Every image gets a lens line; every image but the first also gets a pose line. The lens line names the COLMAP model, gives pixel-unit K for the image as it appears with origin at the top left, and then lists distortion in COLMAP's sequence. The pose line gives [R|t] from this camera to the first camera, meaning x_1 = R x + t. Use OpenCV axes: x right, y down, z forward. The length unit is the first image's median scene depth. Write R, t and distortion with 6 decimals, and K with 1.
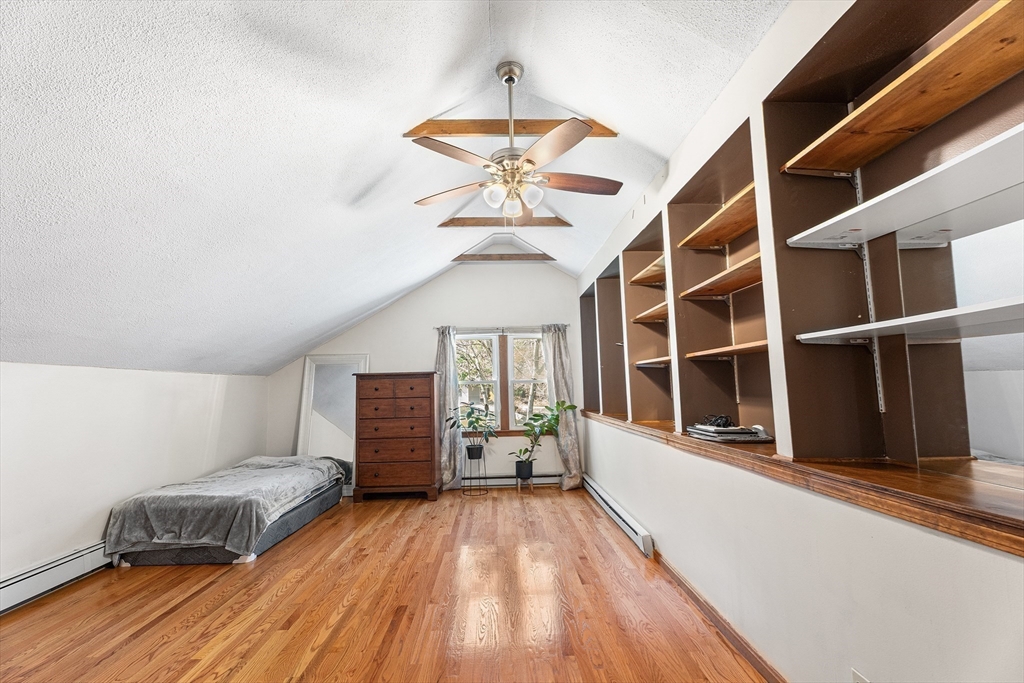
lens RADIAL K [[457.2, 0, 513.9], [0, 457.2, 338.0], [0, 0, 1]] dist [0.003872, 0.000311]
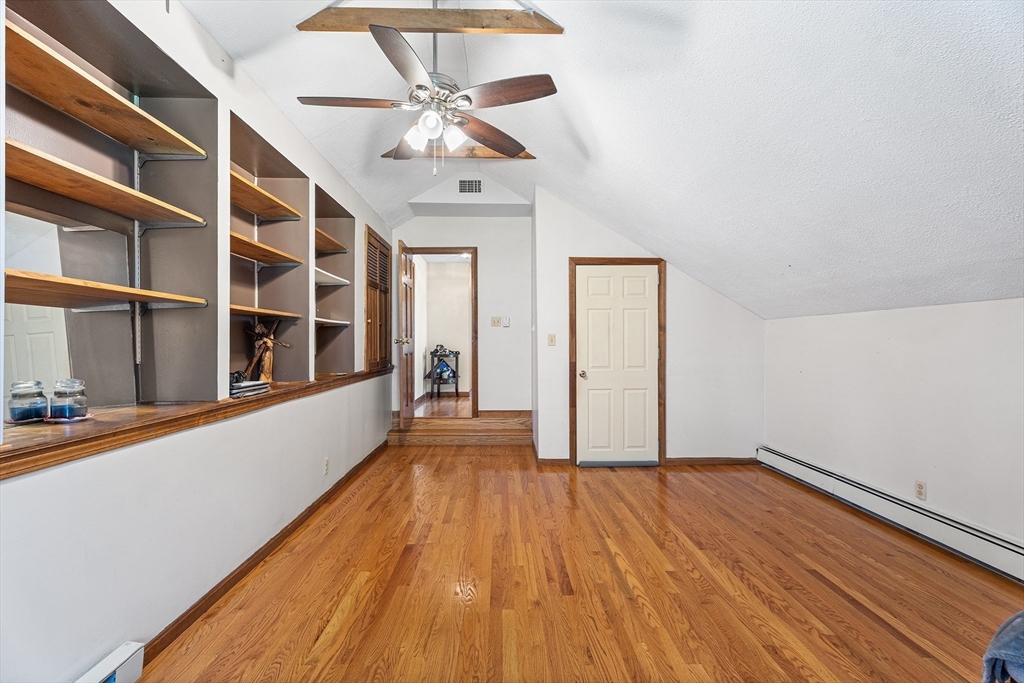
lens RADIAL K [[457.2, 0, 513.9], [0, 457.2, 338.0], [0, 0, 1]] dist [0.003872, 0.000311]
pose [[-0.999700, 0.022057, 0.010676, -0.173132], [0.020587, 0.992282, -0.122279, 0.233121], [-0.013290, -0.122022, -0.992438, 2.022875]]
